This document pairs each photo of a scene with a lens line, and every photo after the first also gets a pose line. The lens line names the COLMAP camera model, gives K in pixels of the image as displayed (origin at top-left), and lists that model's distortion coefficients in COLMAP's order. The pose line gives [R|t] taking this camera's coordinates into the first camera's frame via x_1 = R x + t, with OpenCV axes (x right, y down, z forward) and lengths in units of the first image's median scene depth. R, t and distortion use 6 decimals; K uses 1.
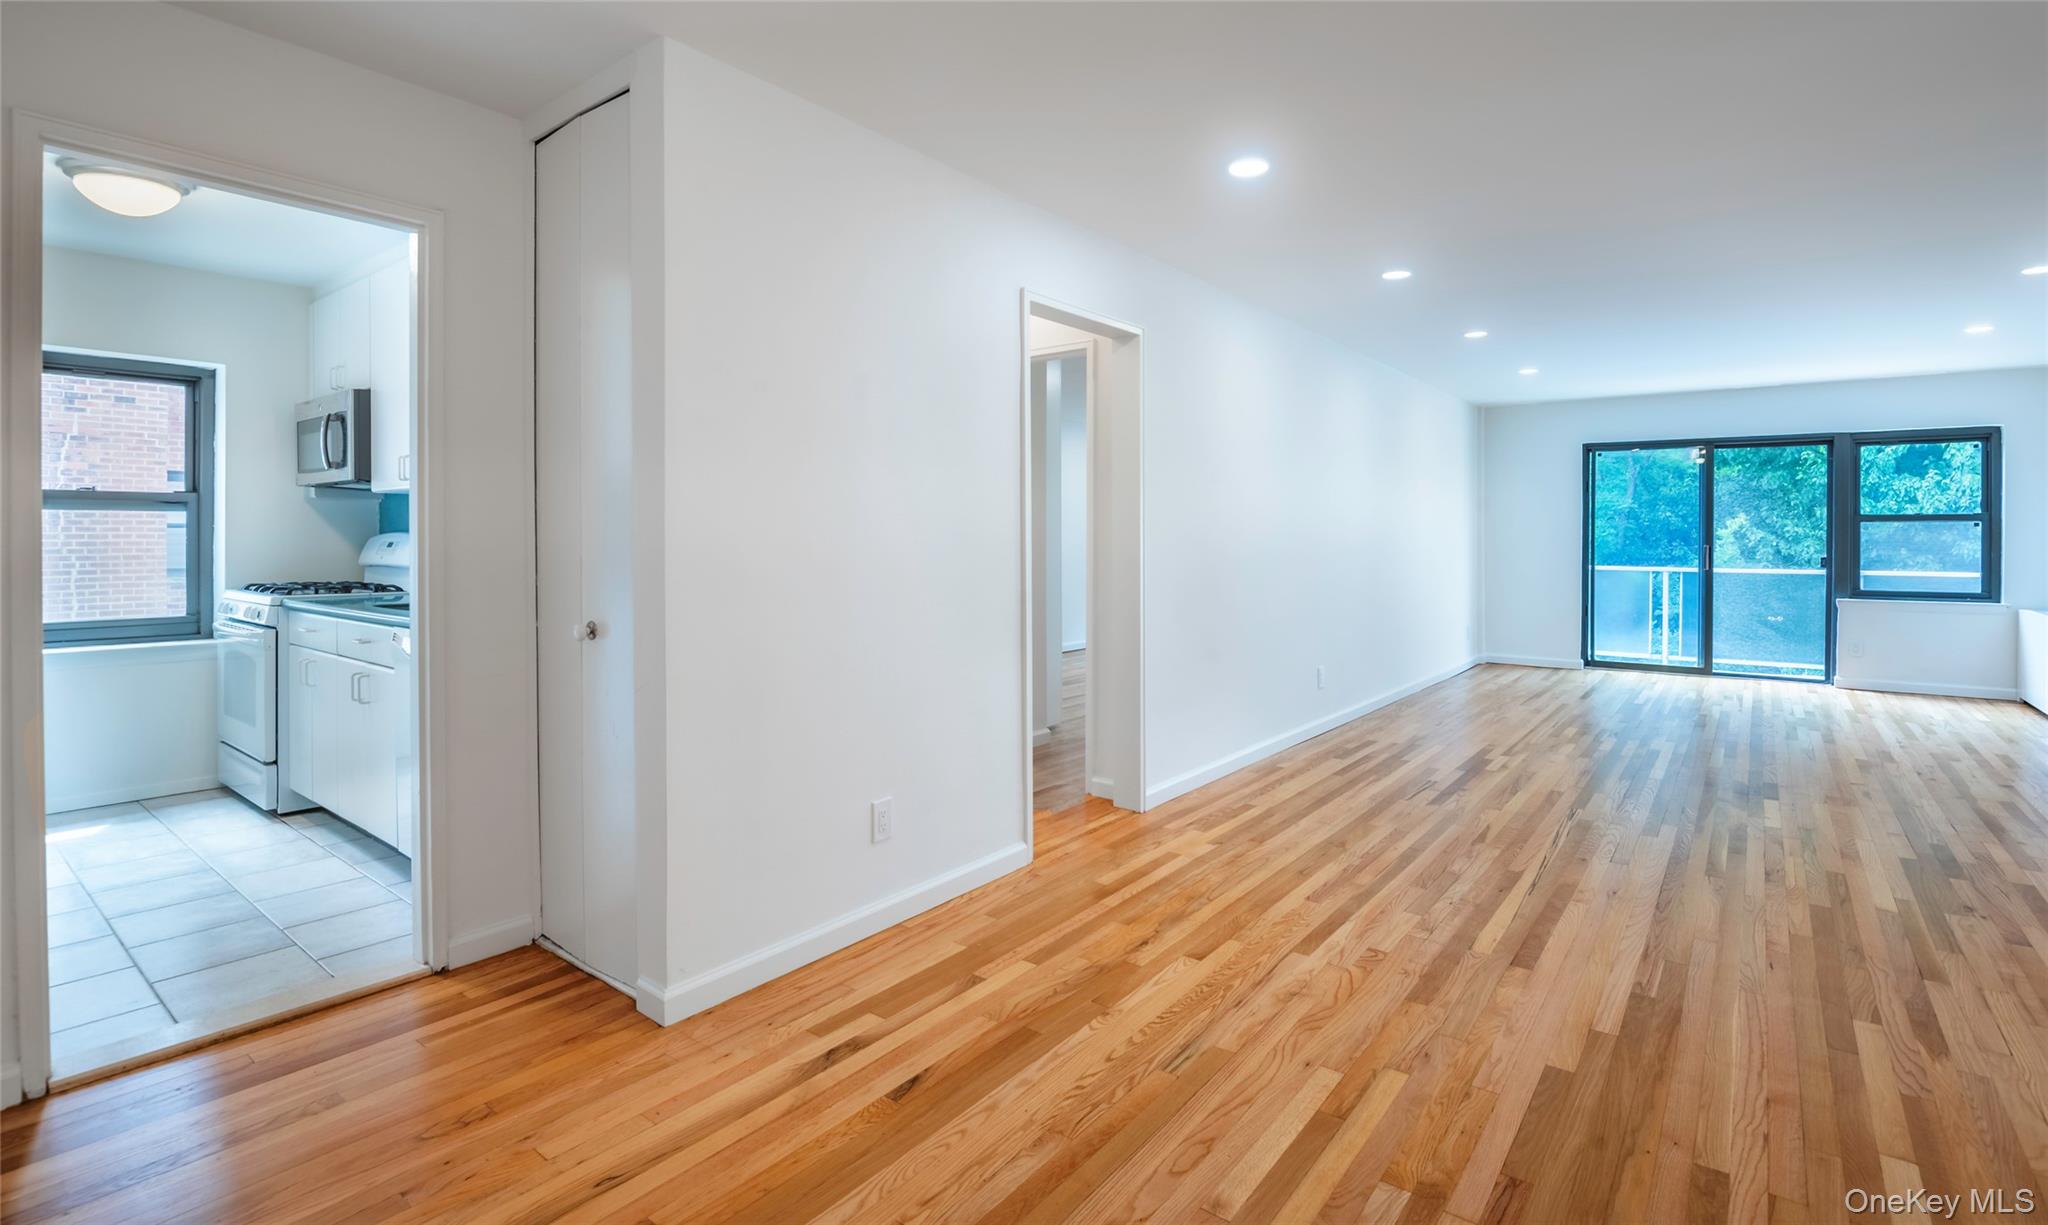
lens RADIAL K [[975.2, 0, 1025.1], [0, 975.2, 533.7], [0, 0, 1]] dist [-0.013276, -0.004509]
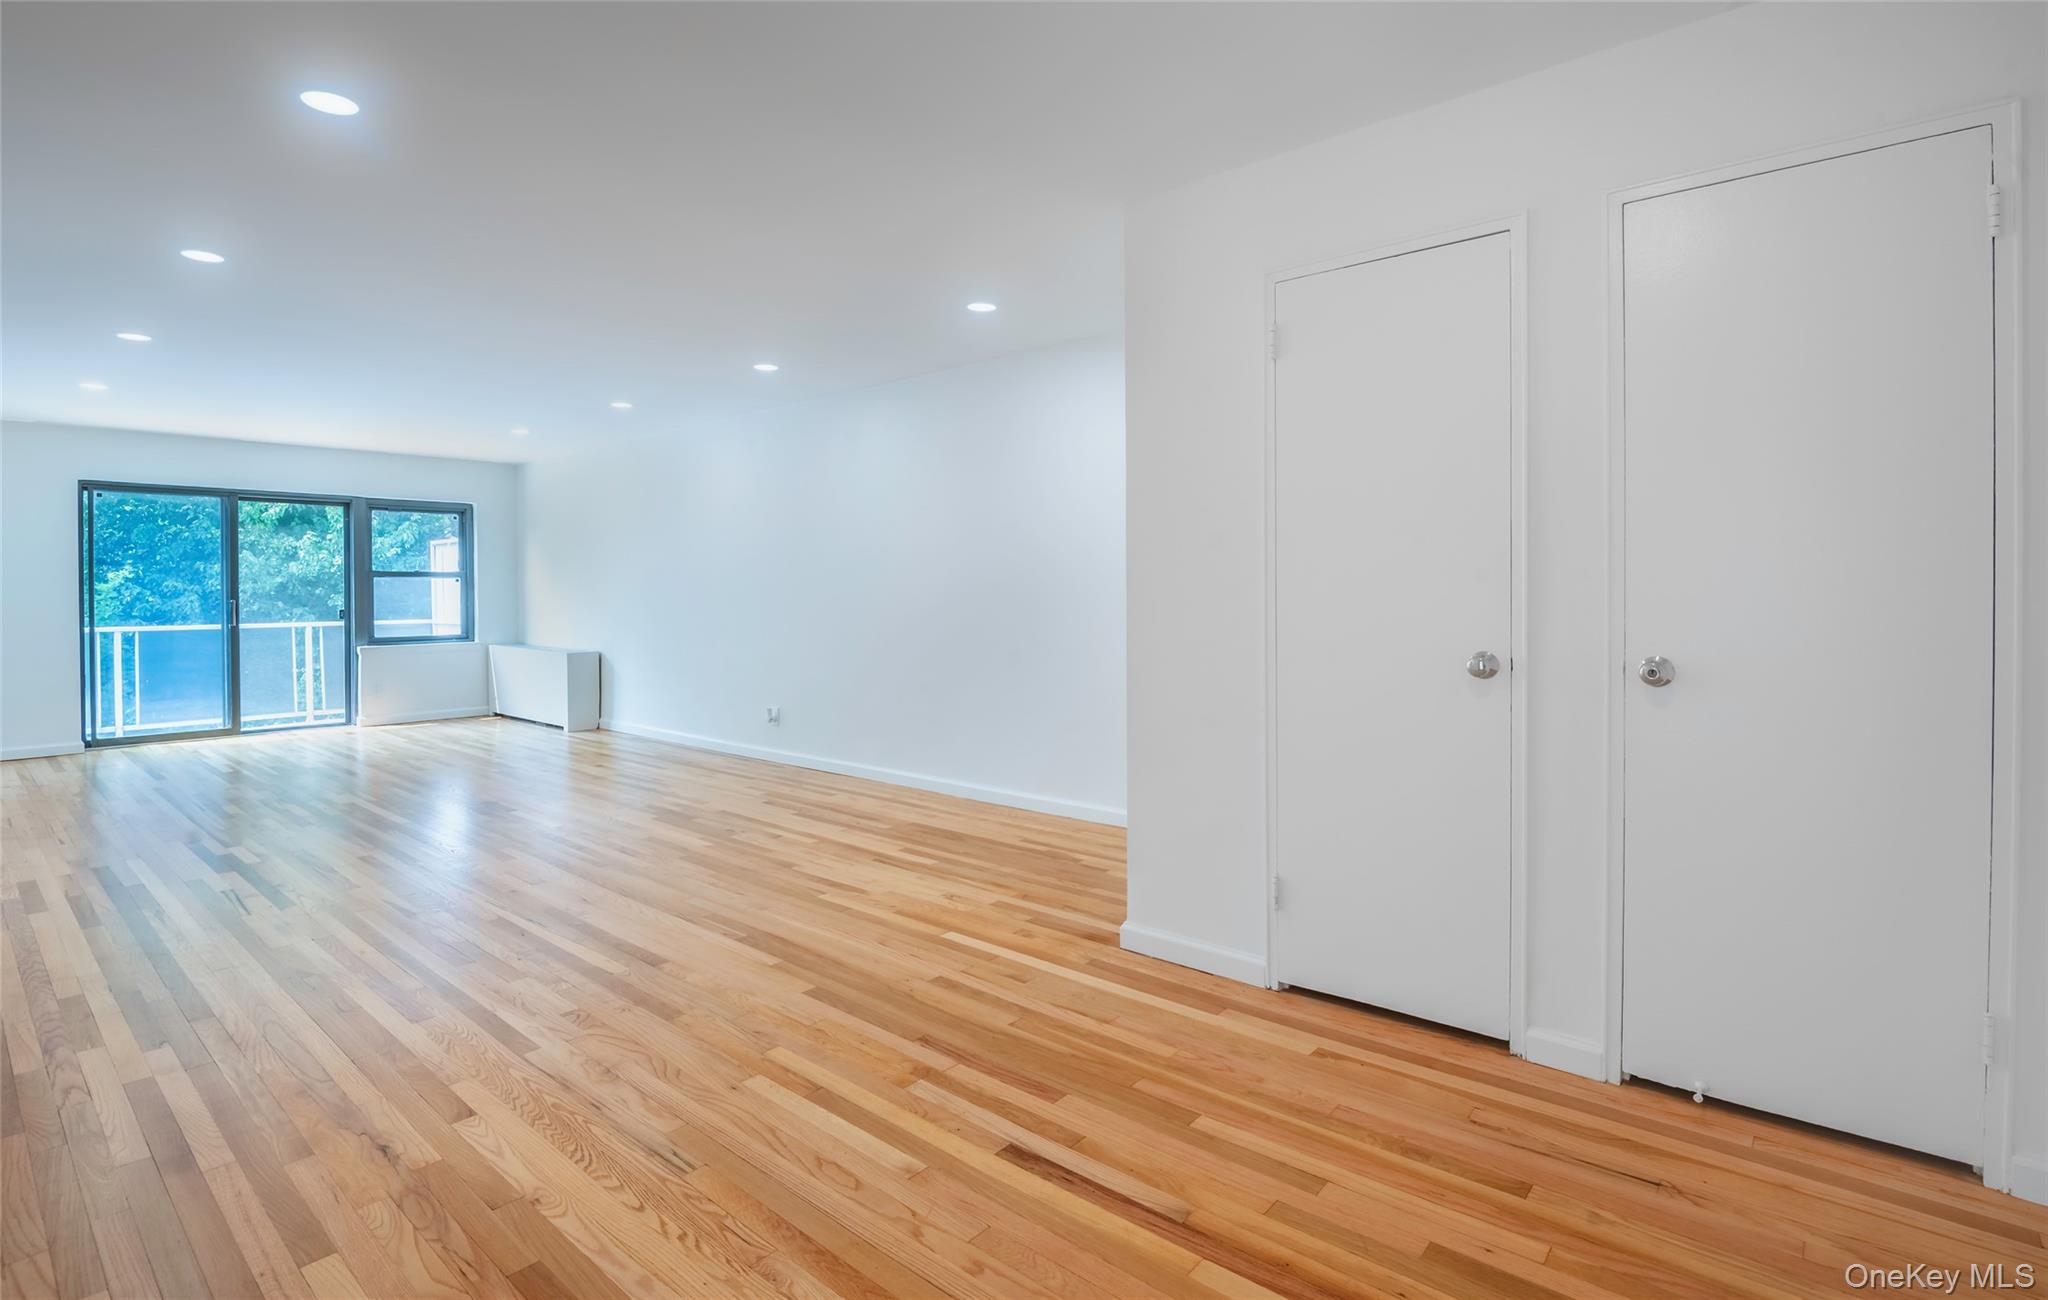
lens RADIAL K [[956.9, 0, 1023.1], [0, 956.9, 601.5], [0, 0, 1]] dist [-0.020300, -0.001785]
pose [[0.049603, -0.015082, 0.998655, -0.485538], [0.003069, 0.999884, 0.014948, 0.004249], [-0.998764, 0.002324, 0.049643, 0.433383]]
